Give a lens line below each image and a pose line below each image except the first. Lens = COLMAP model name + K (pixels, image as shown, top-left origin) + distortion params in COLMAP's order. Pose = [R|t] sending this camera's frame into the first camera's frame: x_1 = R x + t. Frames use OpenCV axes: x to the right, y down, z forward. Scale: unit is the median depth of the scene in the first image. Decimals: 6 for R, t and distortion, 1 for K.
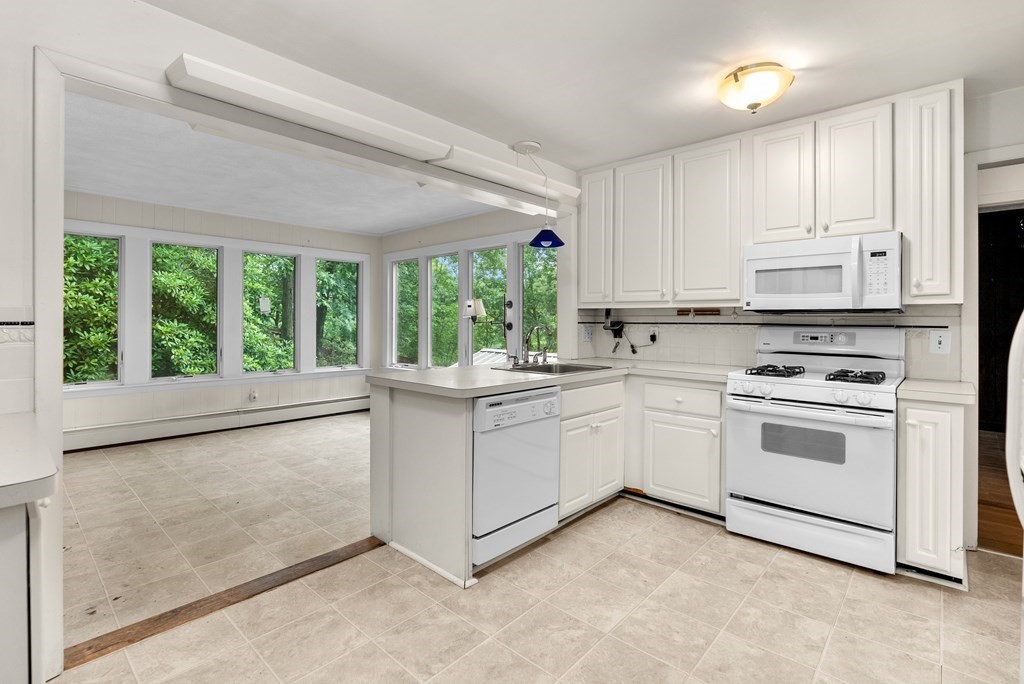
lens RADIAL K [[480.3, 0, 513.8], [0, 480.3, 319.5], [0, 0, 1]] dist [-0.002312, -0.000336]
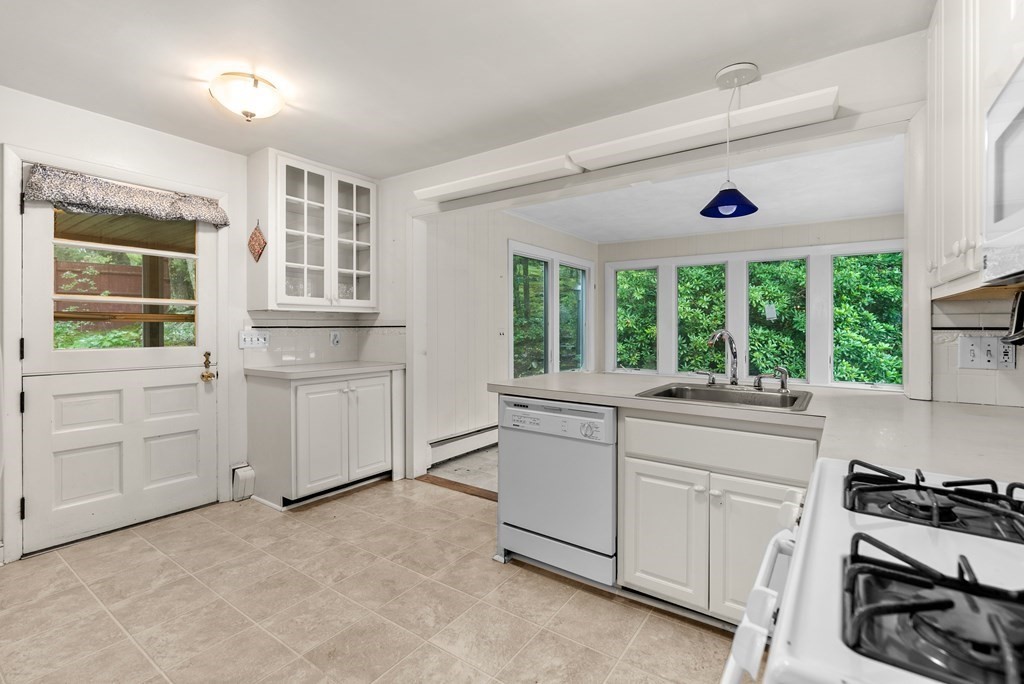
lens RADIAL K [[466.7, 0, 514.5], [0, 466.7, 325.6], [0, 0, 1]] dist [-0.001763, -0.000082]
pose [[0.119758, -0.006178, -0.992784, 0.930645], [0.000621, 0.999981, -0.006148, 0.011047], [0.992803, 0.000120, 0.119760, 0.845271]]
